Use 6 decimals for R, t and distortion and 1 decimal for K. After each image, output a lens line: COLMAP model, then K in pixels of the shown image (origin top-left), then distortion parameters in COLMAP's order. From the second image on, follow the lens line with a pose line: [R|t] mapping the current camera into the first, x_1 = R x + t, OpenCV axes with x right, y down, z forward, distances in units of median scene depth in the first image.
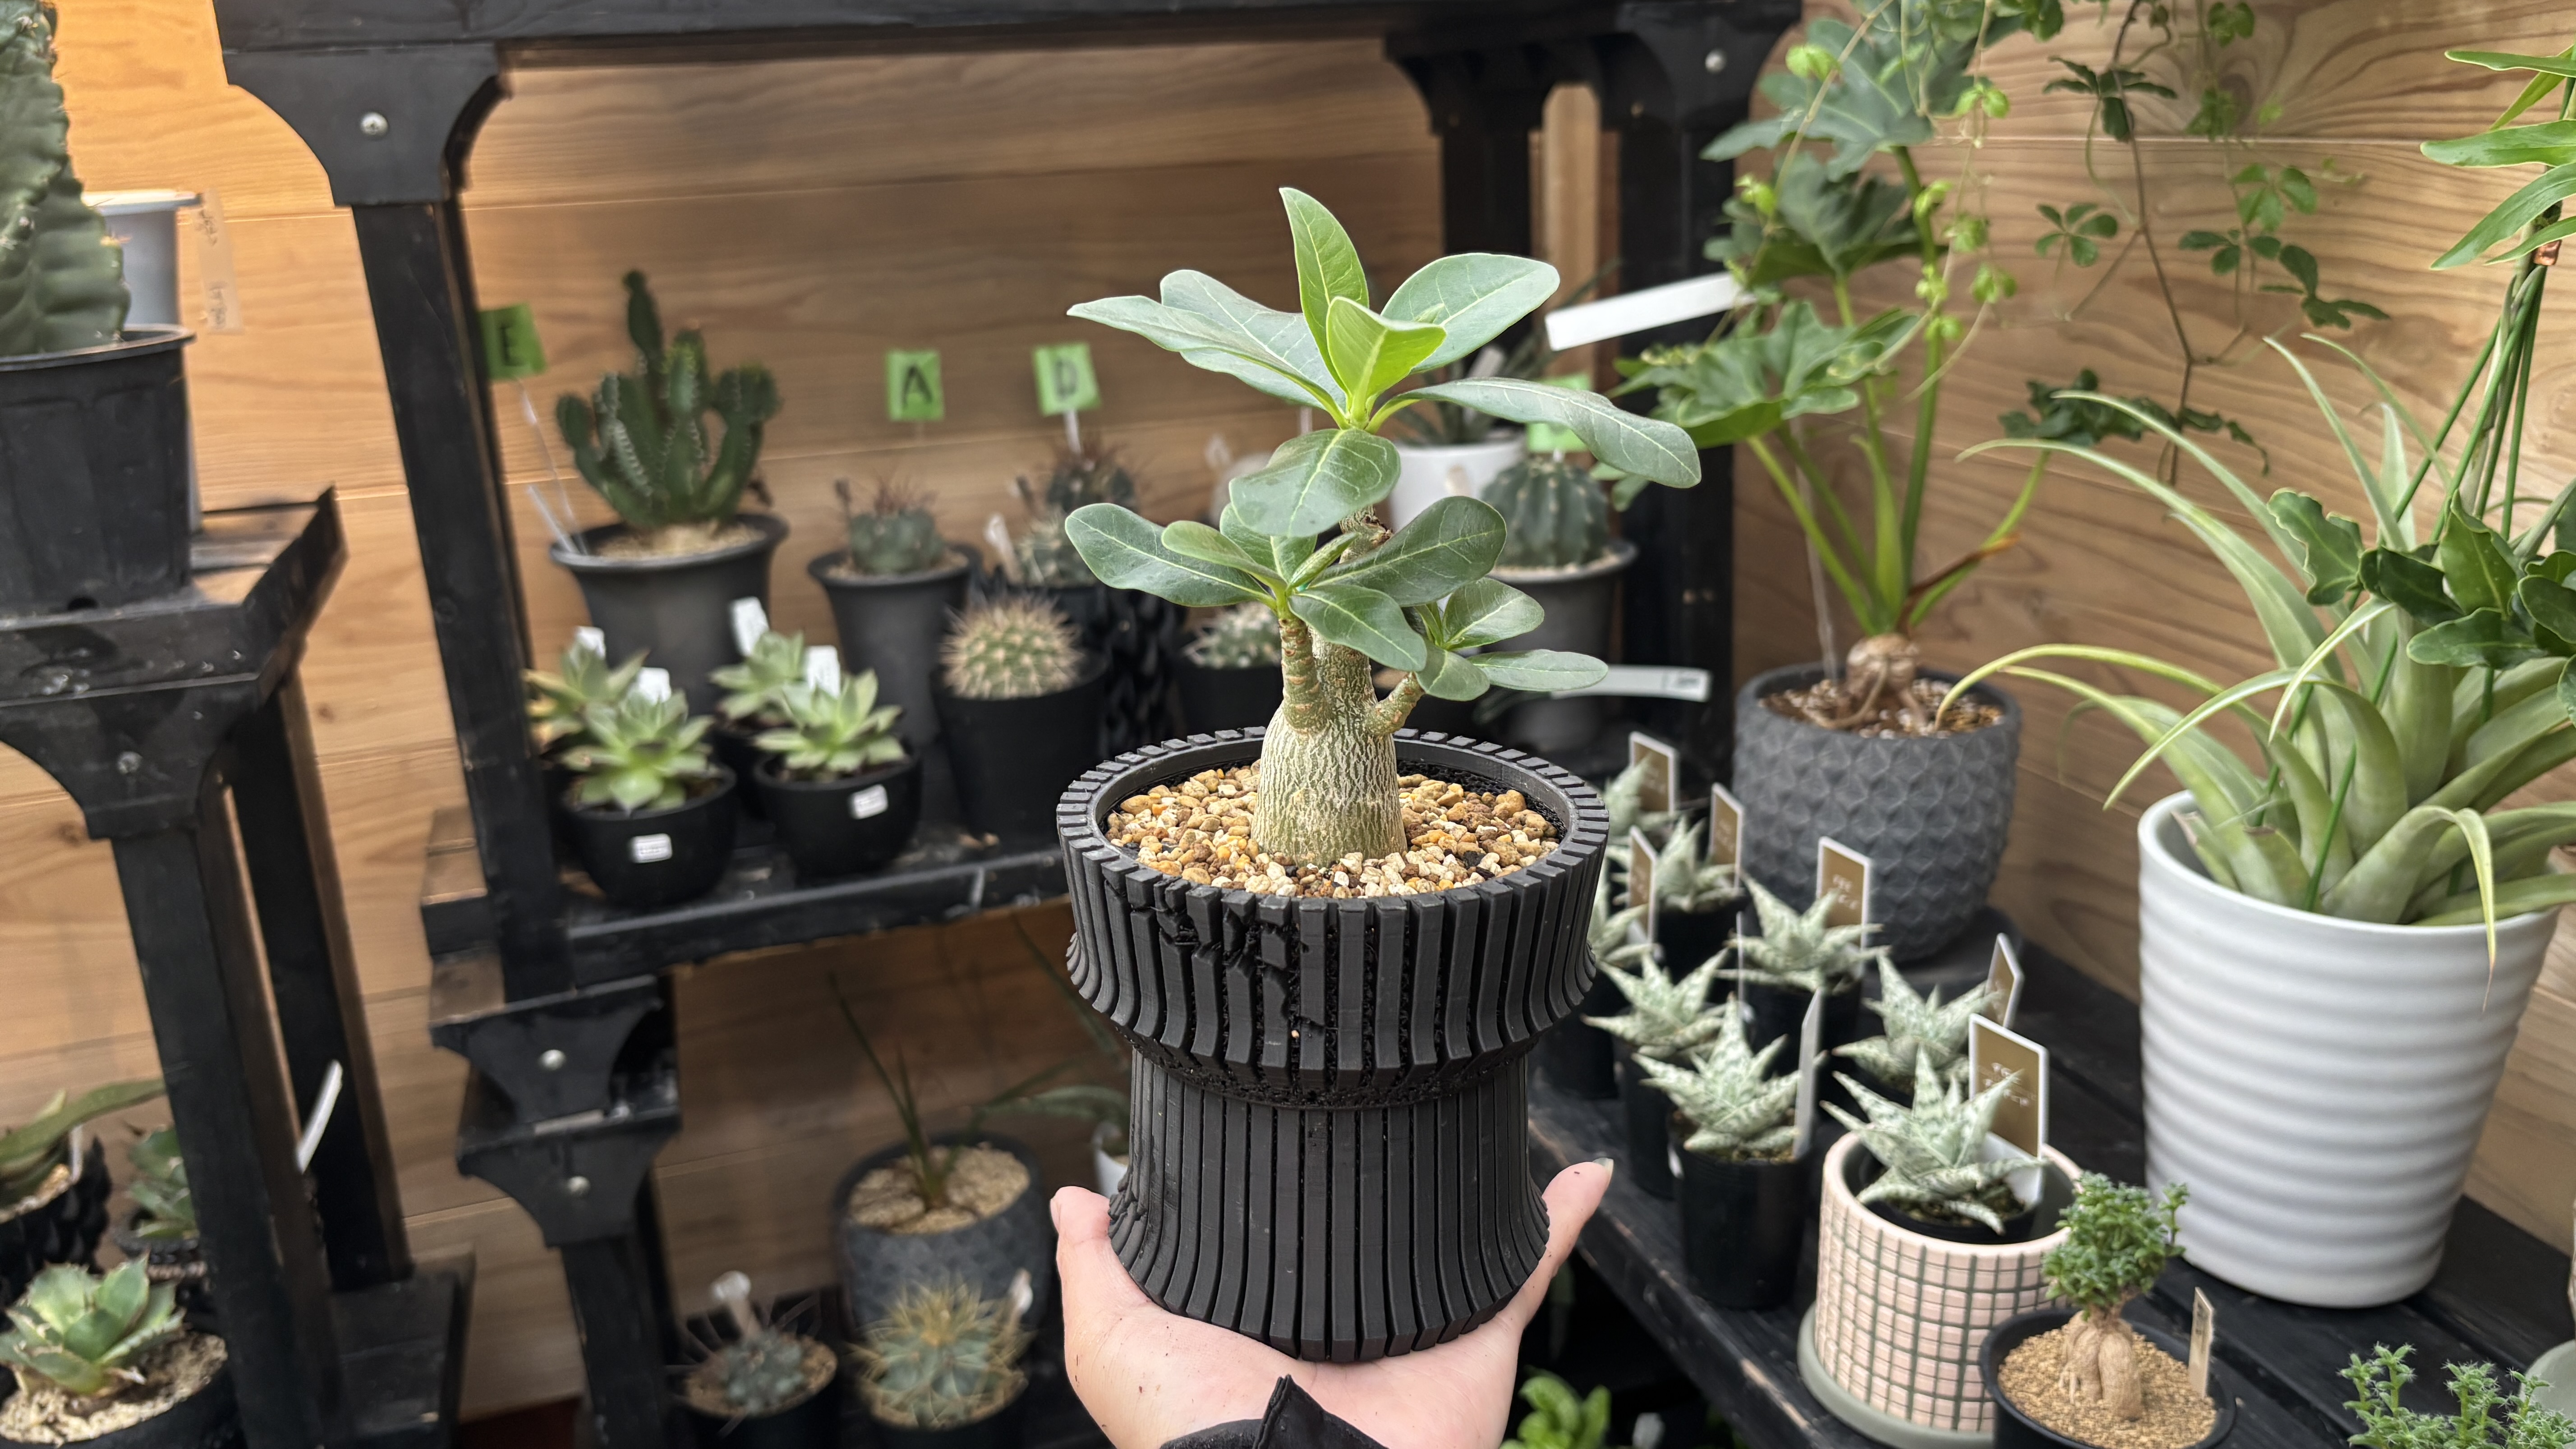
lens RADIAL K [[1962.8, 0, 1281.5], [0, 1962.8, 728.2], [0, 0, 1]] dist [0.001655, 0.001346]
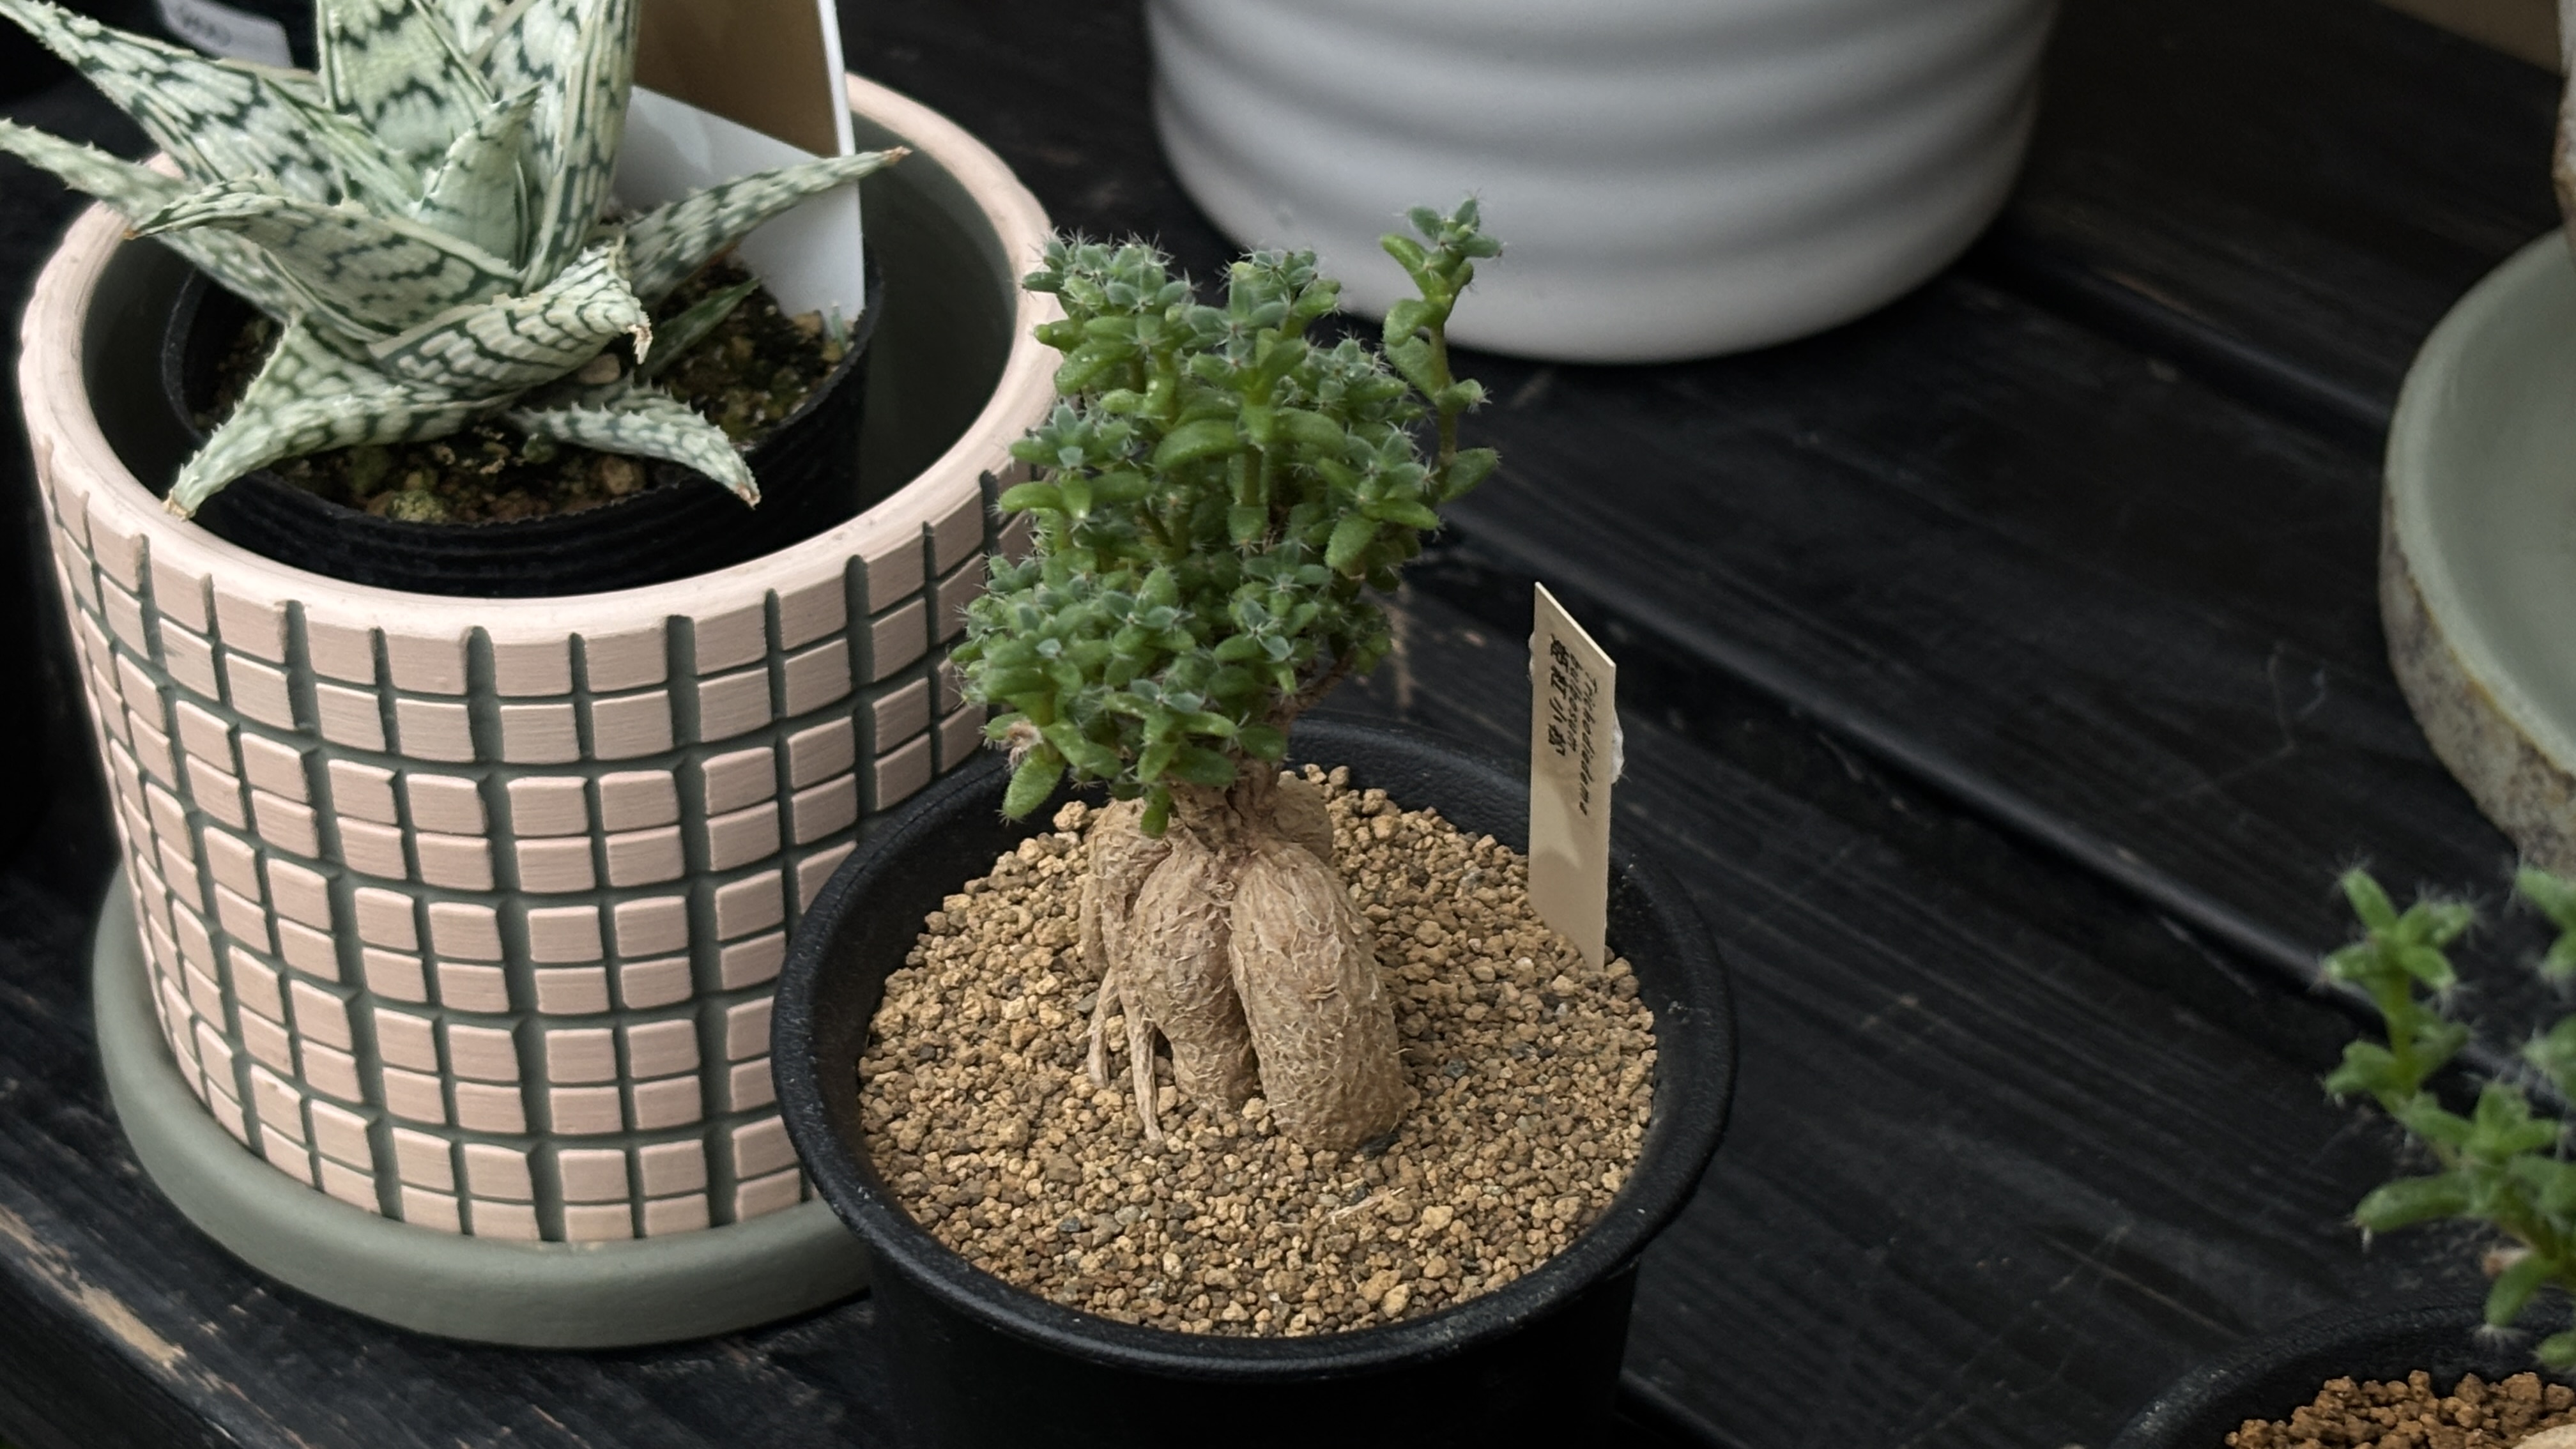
lens RADIAL K [[4194.5, 0, 1289.8], [0, 4194.5, 724.9], [0, 0, 1]] dist [0.056584, 0.009721]
pose [[0.856364, -0.305977, 0.415955, 0.186910], [0.114340, 0.897898, 0.425094, 0.064100], [-0.503554, -0.316475, 0.803913, 0.509930]]
